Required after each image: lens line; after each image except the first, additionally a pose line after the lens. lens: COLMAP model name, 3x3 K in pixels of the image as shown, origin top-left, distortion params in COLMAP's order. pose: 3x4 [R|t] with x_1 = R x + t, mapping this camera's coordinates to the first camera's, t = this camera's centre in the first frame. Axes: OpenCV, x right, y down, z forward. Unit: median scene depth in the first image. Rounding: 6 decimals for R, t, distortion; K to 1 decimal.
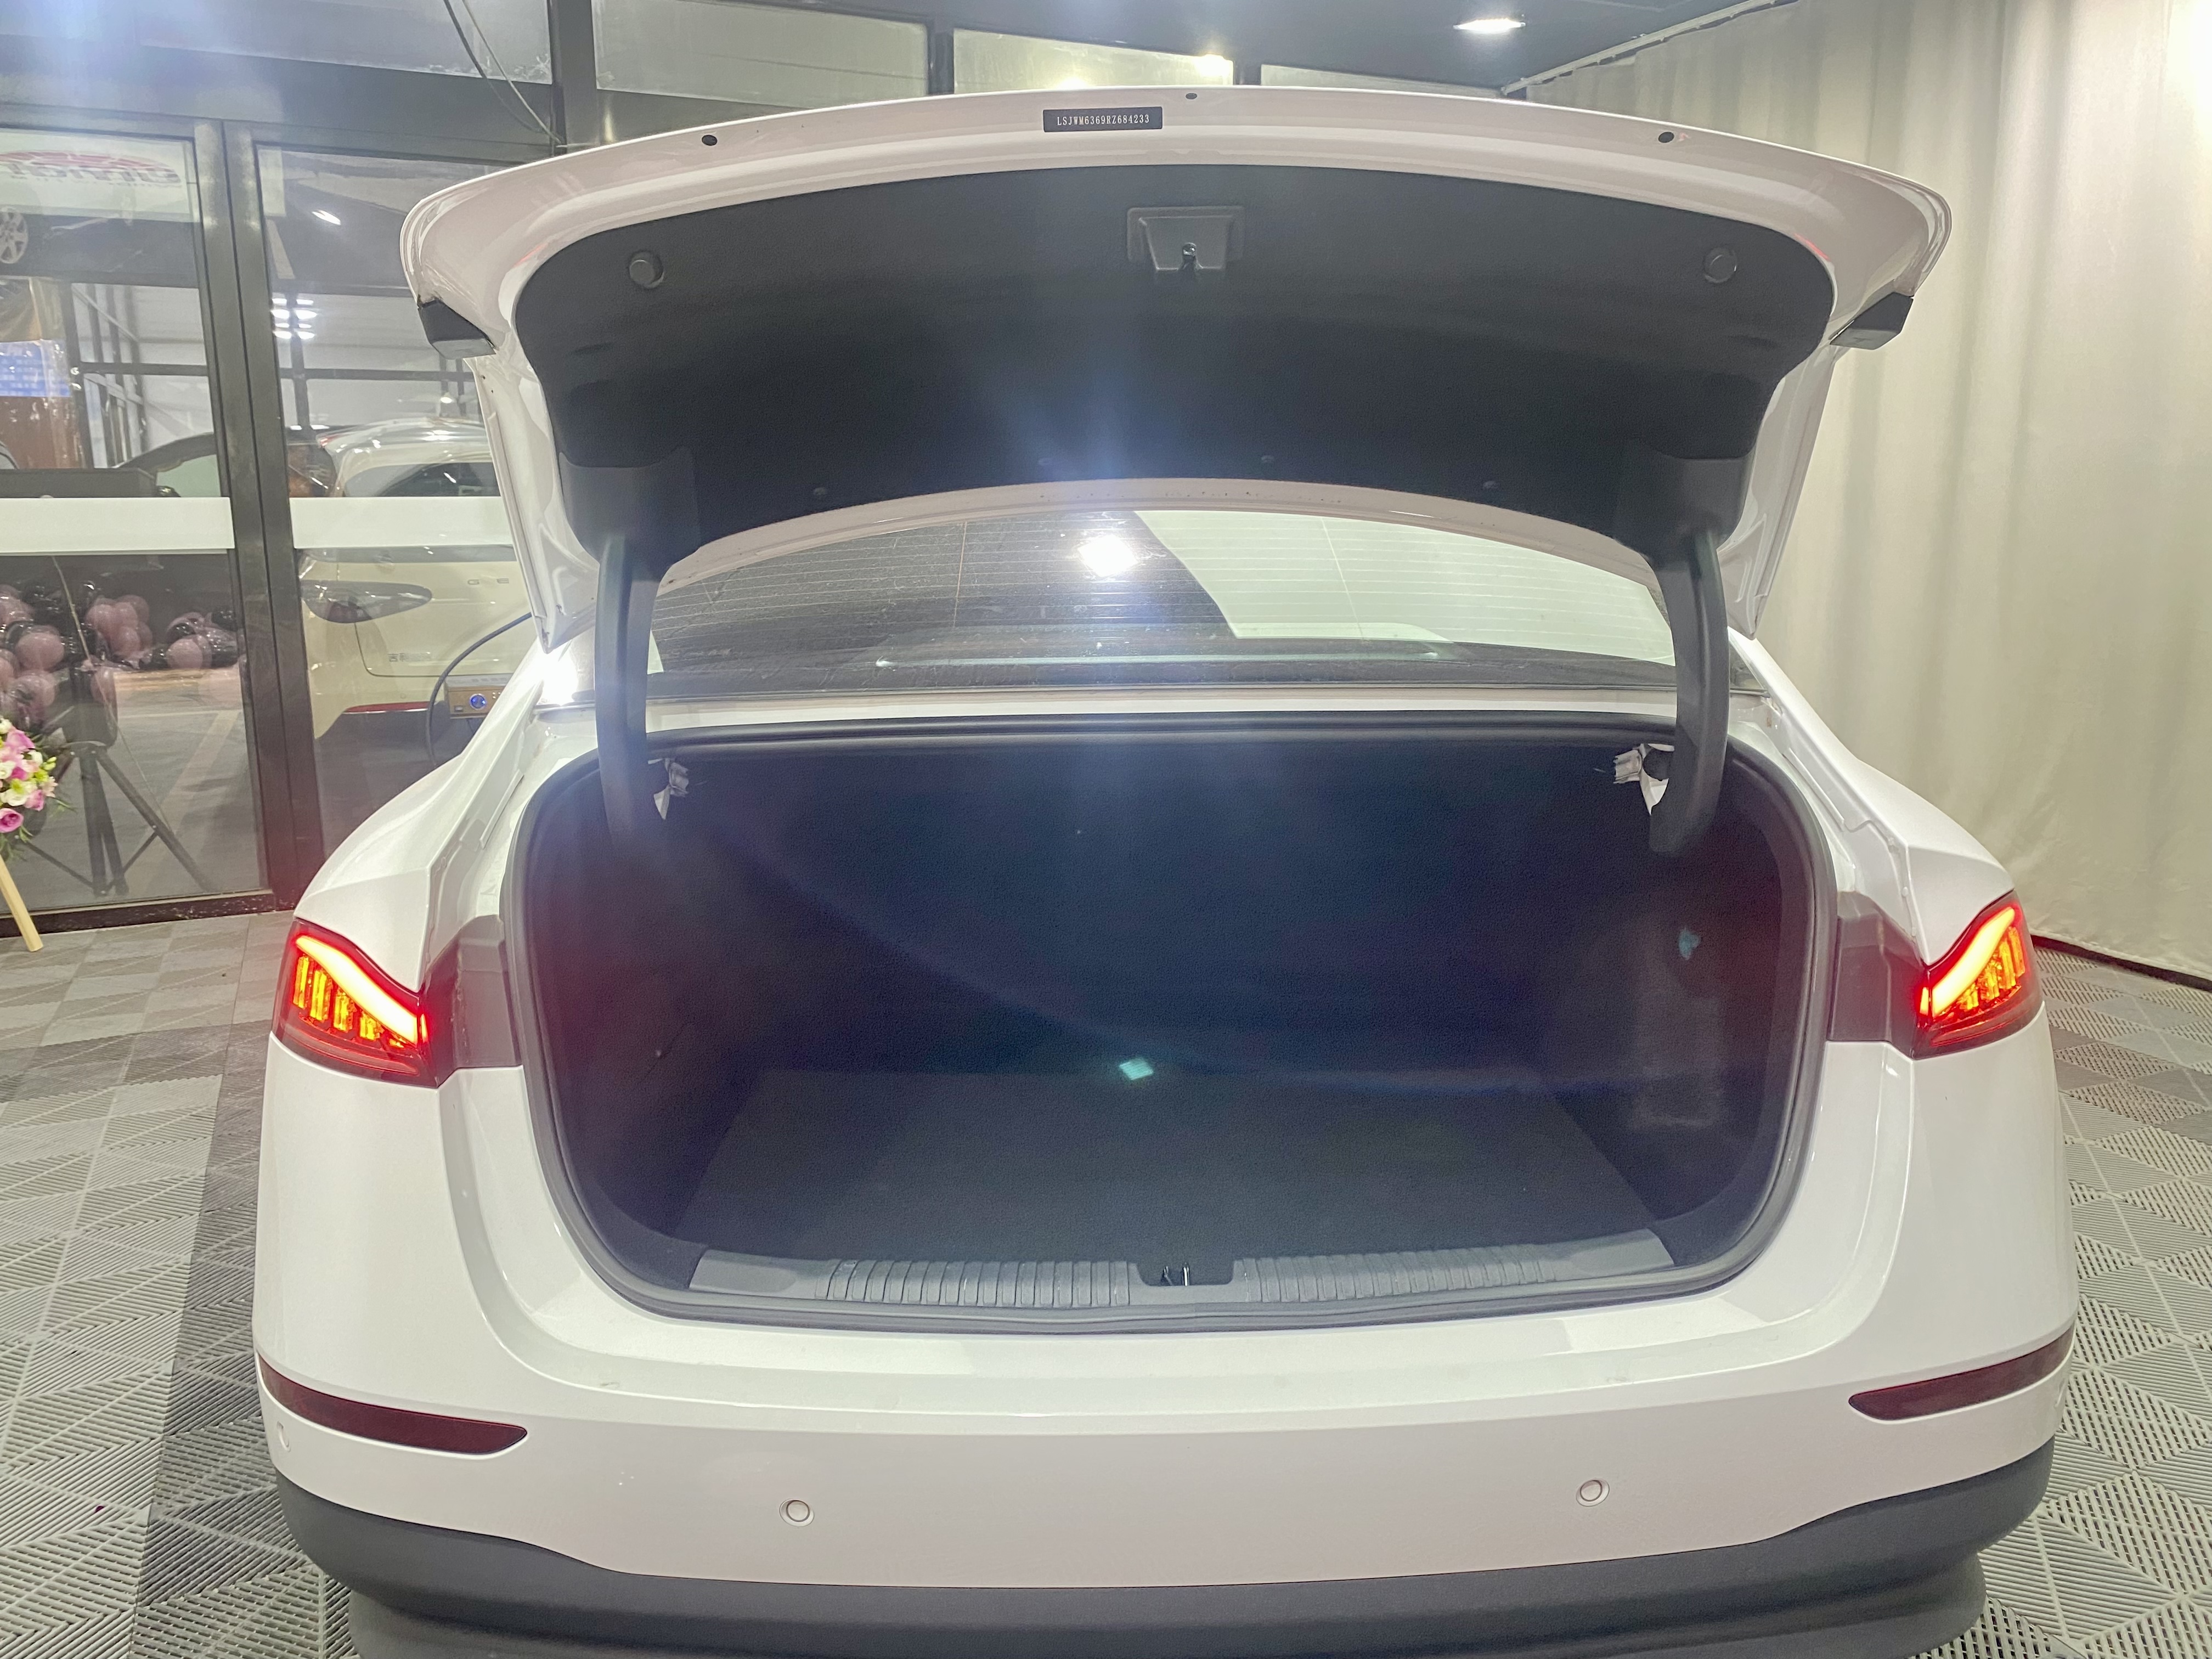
lens RADIAL K [[1686.5, 0, 1122.0], [0, 1686.5, 803.1], [0, 0, 1]] dist [0.028598, -0.023958]
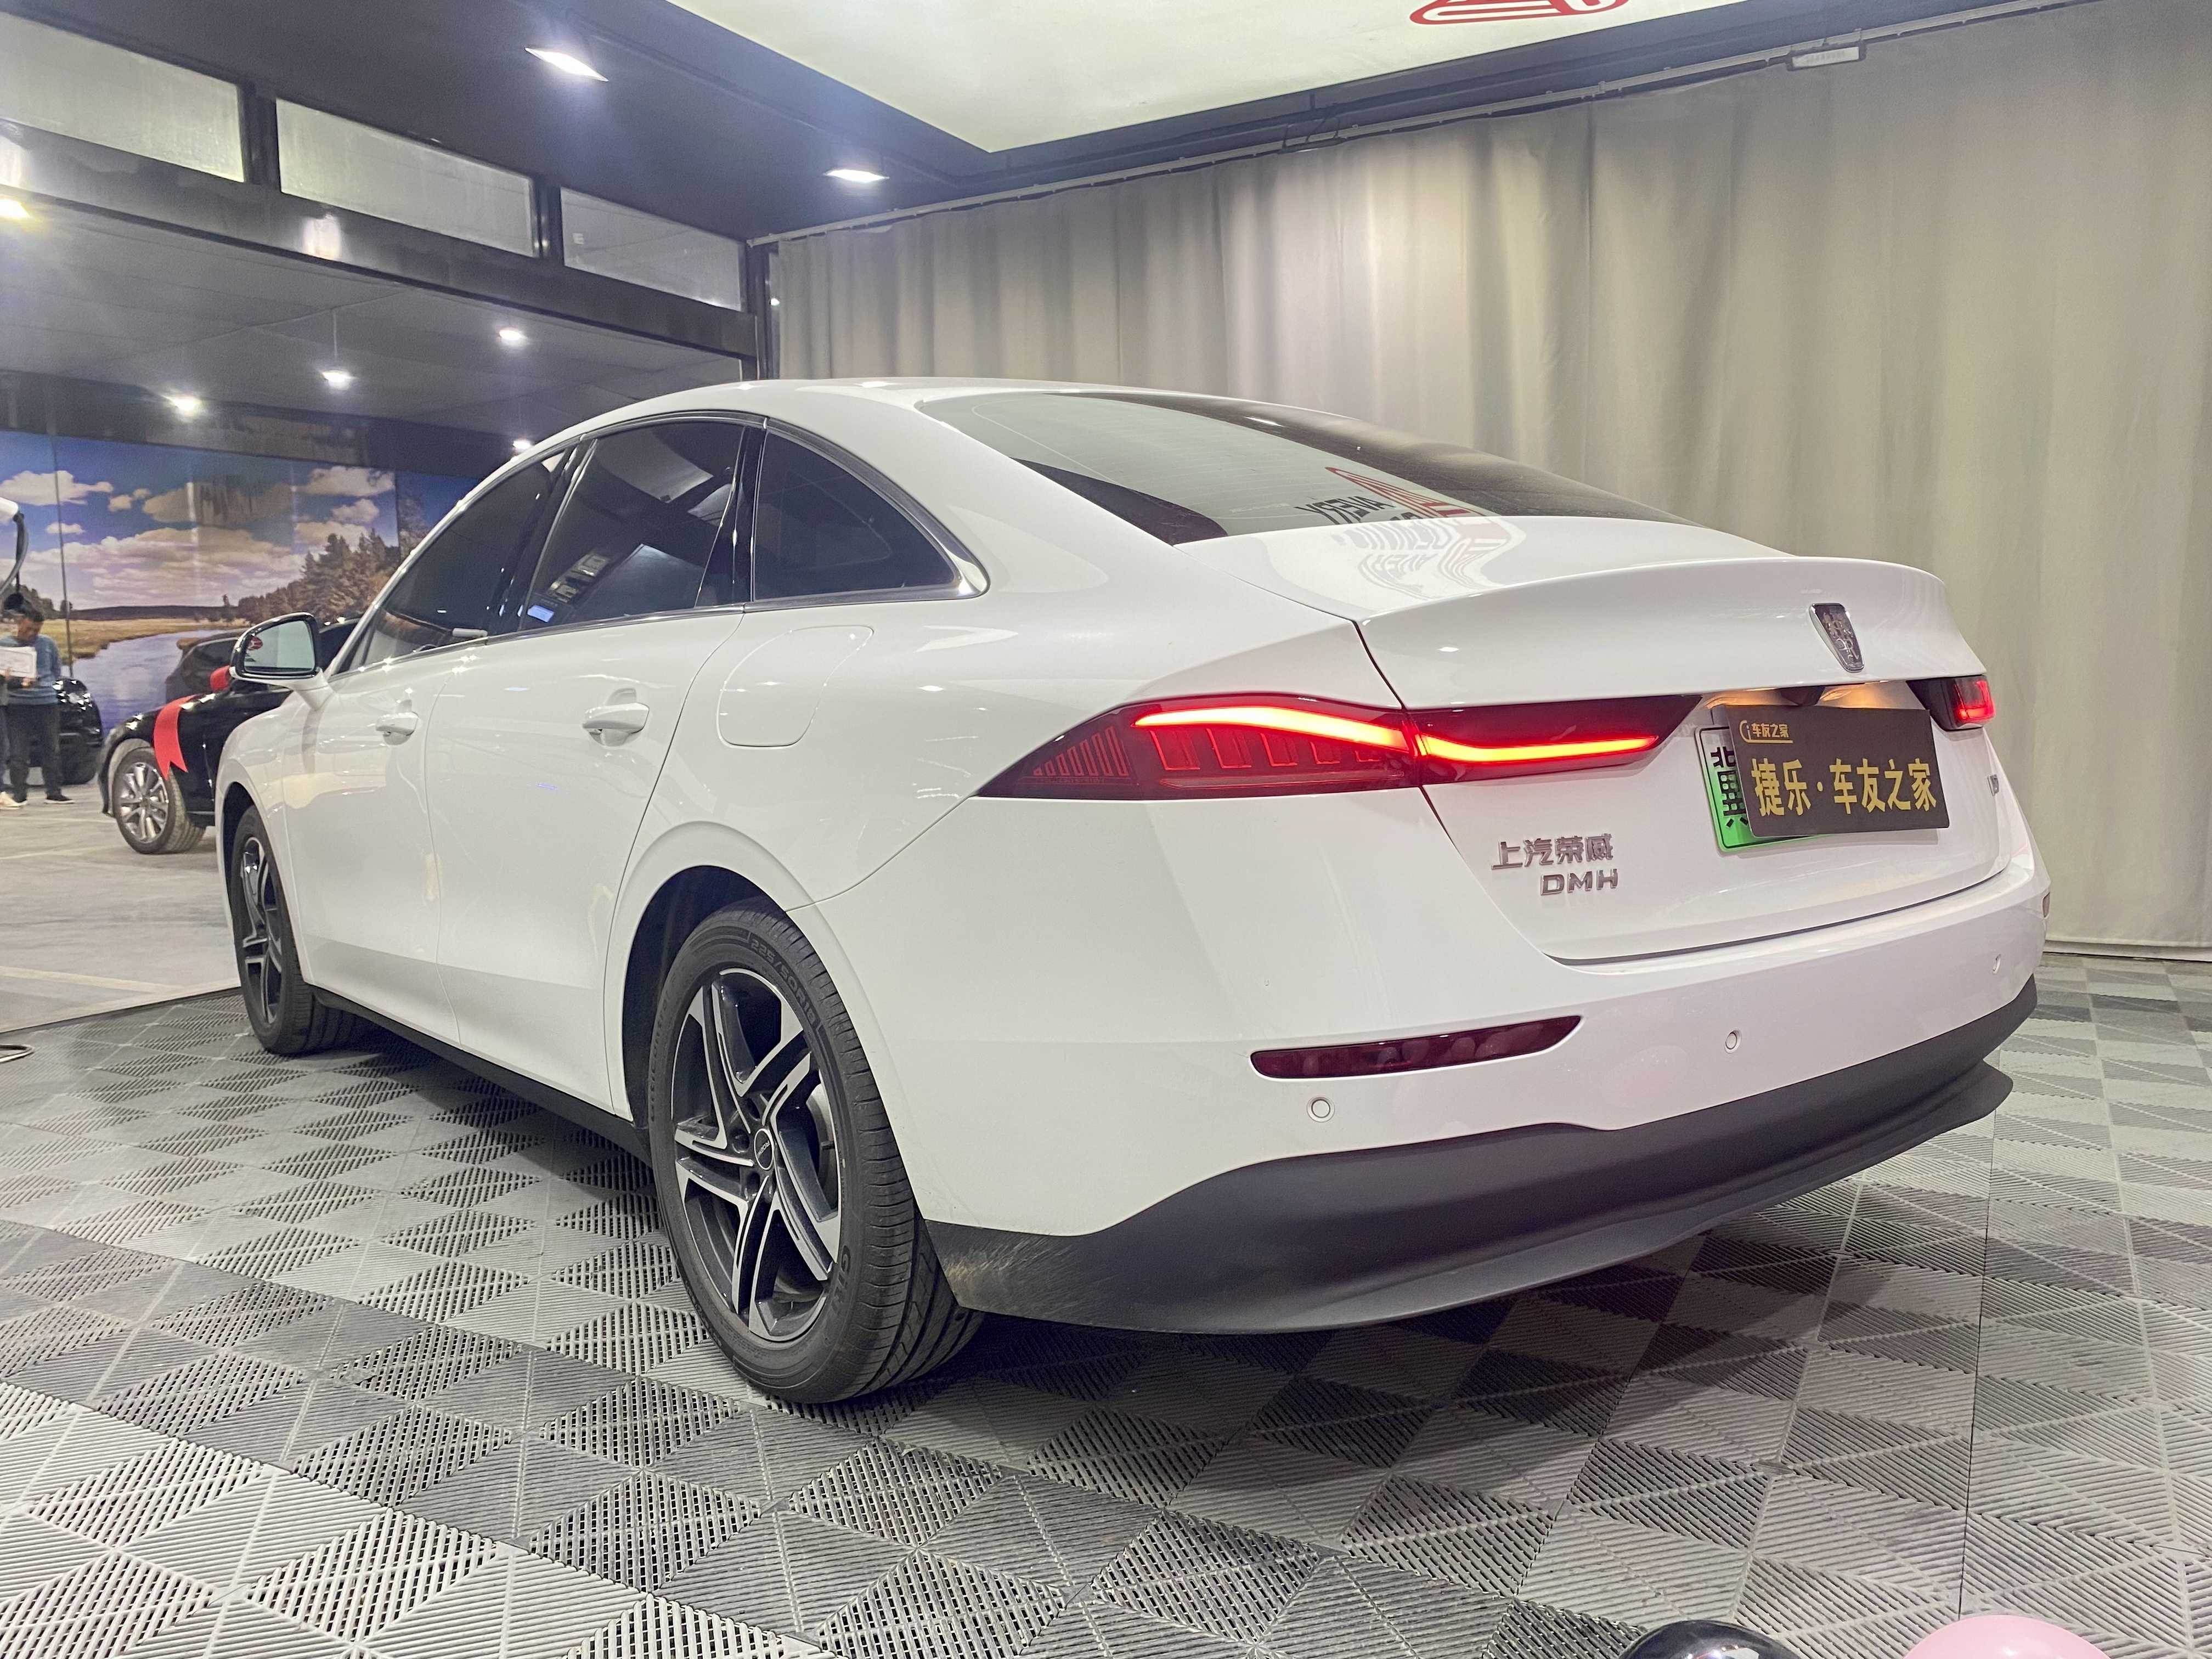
lens RADIAL K [[1686.5, 0, 1098.5], [0, 1686.5, 811.4], [0, 0, 1]] dist [0.028598, -0.023958]
pose [[0.805408, -0.067502, 0.588865, -0.369453], [0.131042, 0.989188, -0.065839, 0.066333], [-0.578054, 0.130193, 0.805546, 0.040637]]
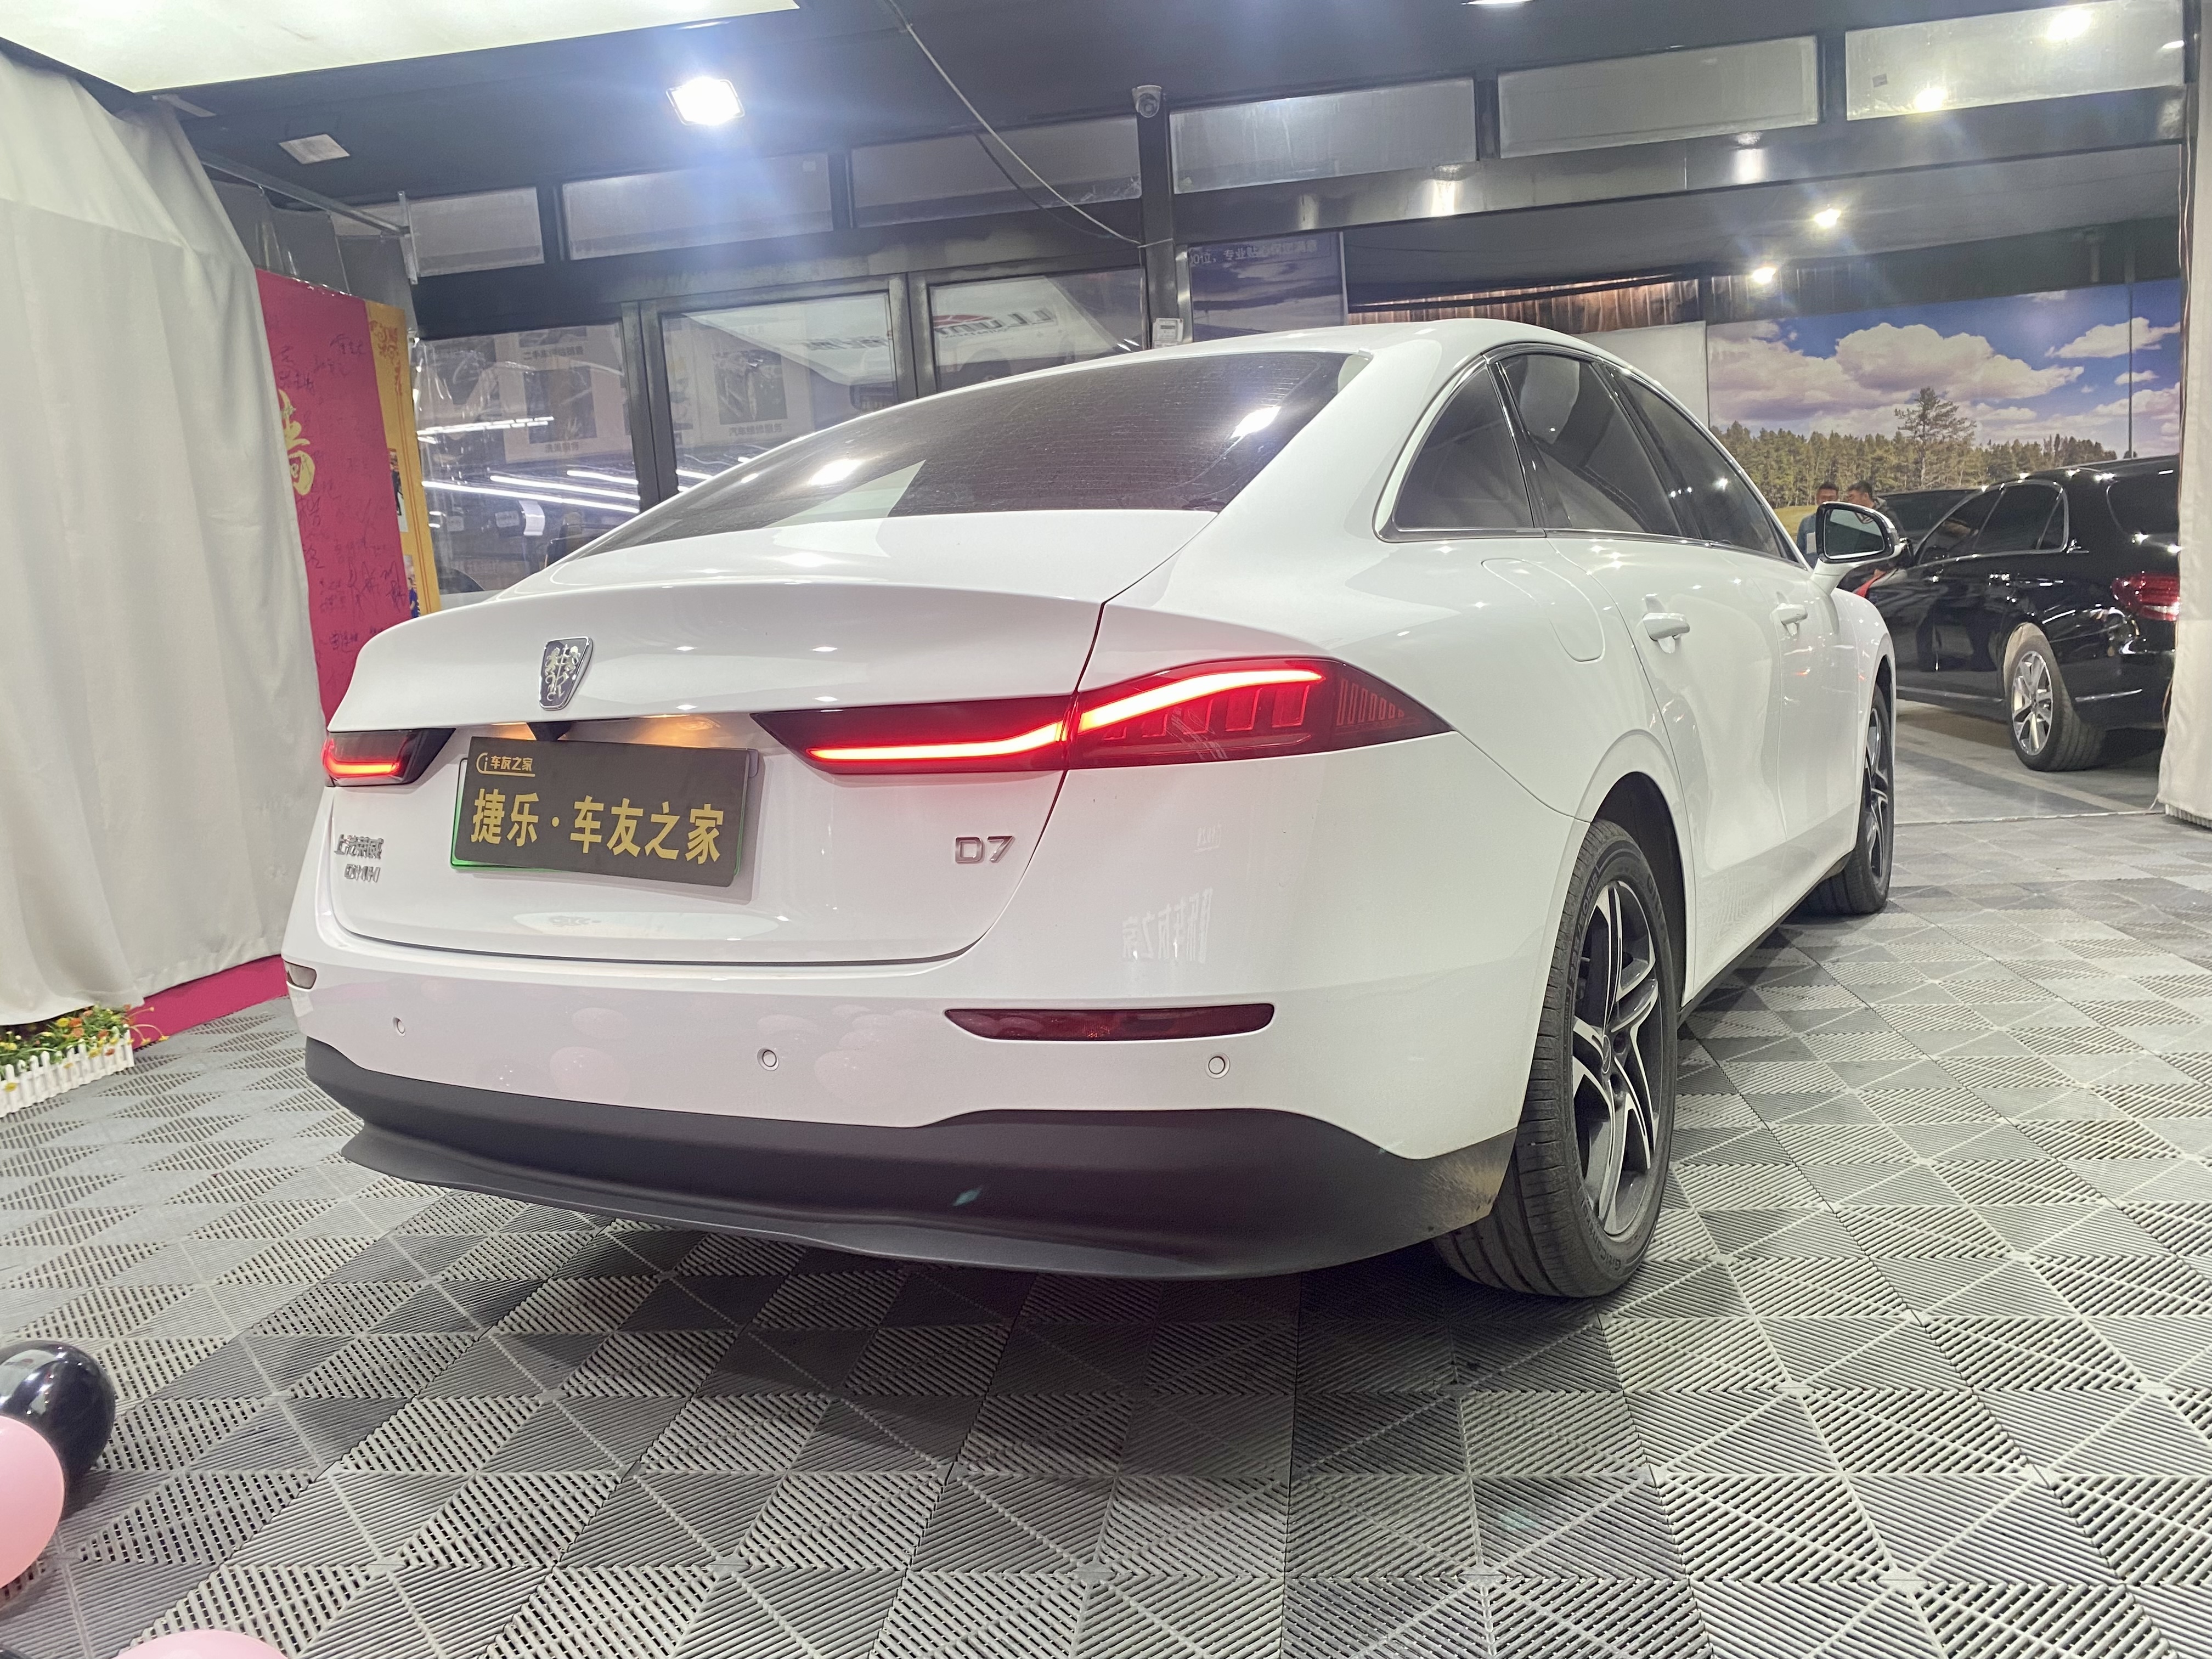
lens RADIAL K [[1686.5, 0, 1120.6], [0, 1686.5, 797.9], [0, 0, 1]] dist [0.028598, -0.023958]
pose [[0.840962, 0.001734, -0.541092, 0.332931], [-0.031135, 0.998493, -0.045191, 0.064823], [0.540198, 0.054850, 0.839748, -0.002147]]
